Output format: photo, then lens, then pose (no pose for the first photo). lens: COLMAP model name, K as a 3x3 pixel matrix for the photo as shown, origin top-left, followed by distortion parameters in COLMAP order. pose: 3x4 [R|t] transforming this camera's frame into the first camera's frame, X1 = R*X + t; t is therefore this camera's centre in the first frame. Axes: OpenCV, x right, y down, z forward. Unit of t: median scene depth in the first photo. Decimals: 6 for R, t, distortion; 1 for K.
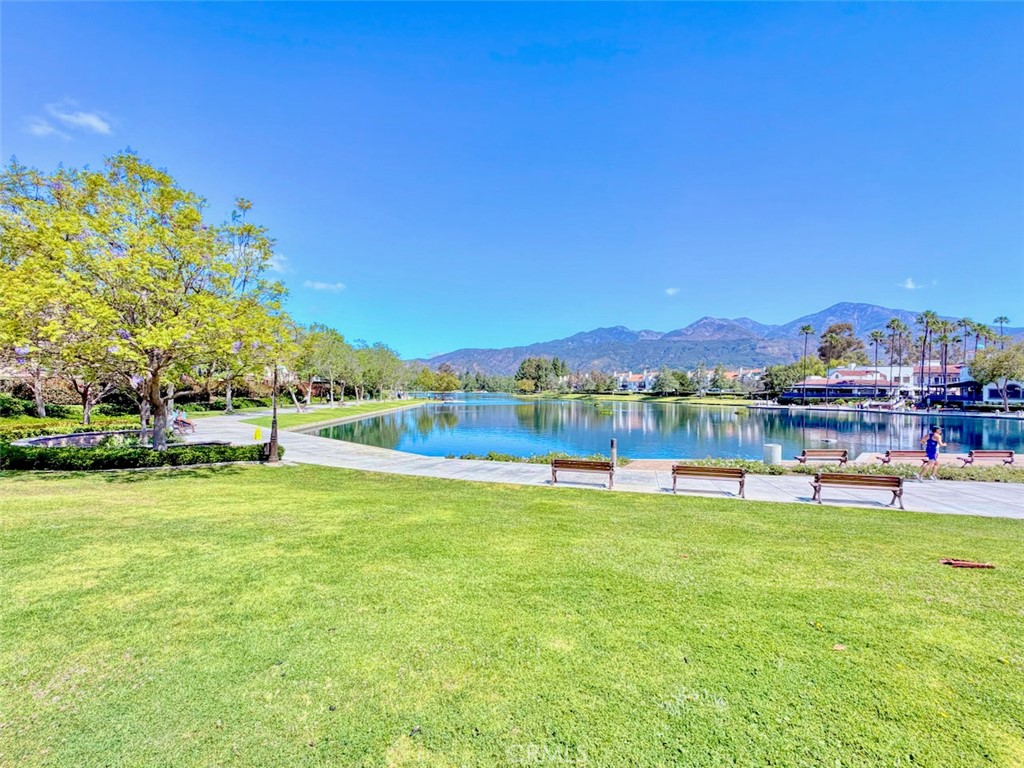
lens RADIAL K [[447.4, 0, 512.0], [0, 447.4, 384.0], [0, 0, 1]] dist [0.000861, -0.000545]
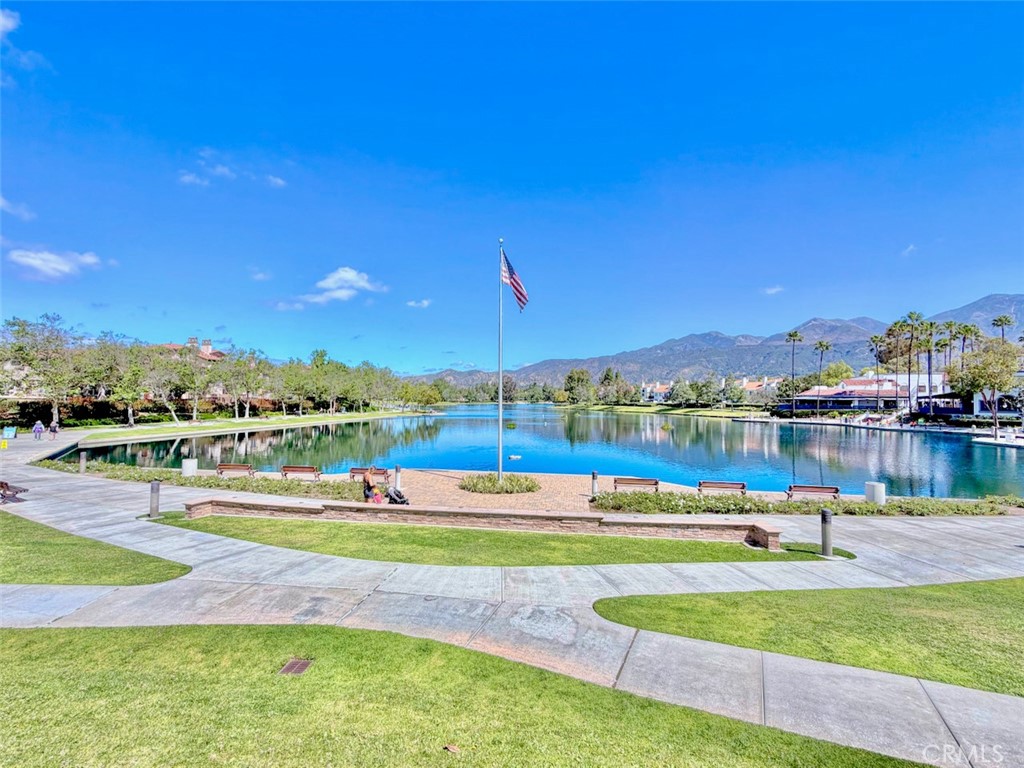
lens RADIAL K [[447.4, 0, 512.0], [0, 447.4, 384.0], [0, 0, 1]] dist [0.000861, -0.000545]
pose [[0.981183, -0.012377, -0.192684, 0.249579], [0.007890, 0.999680, -0.024032, -0.005039], [0.192920, 0.022060, 0.980966, -0.013166]]
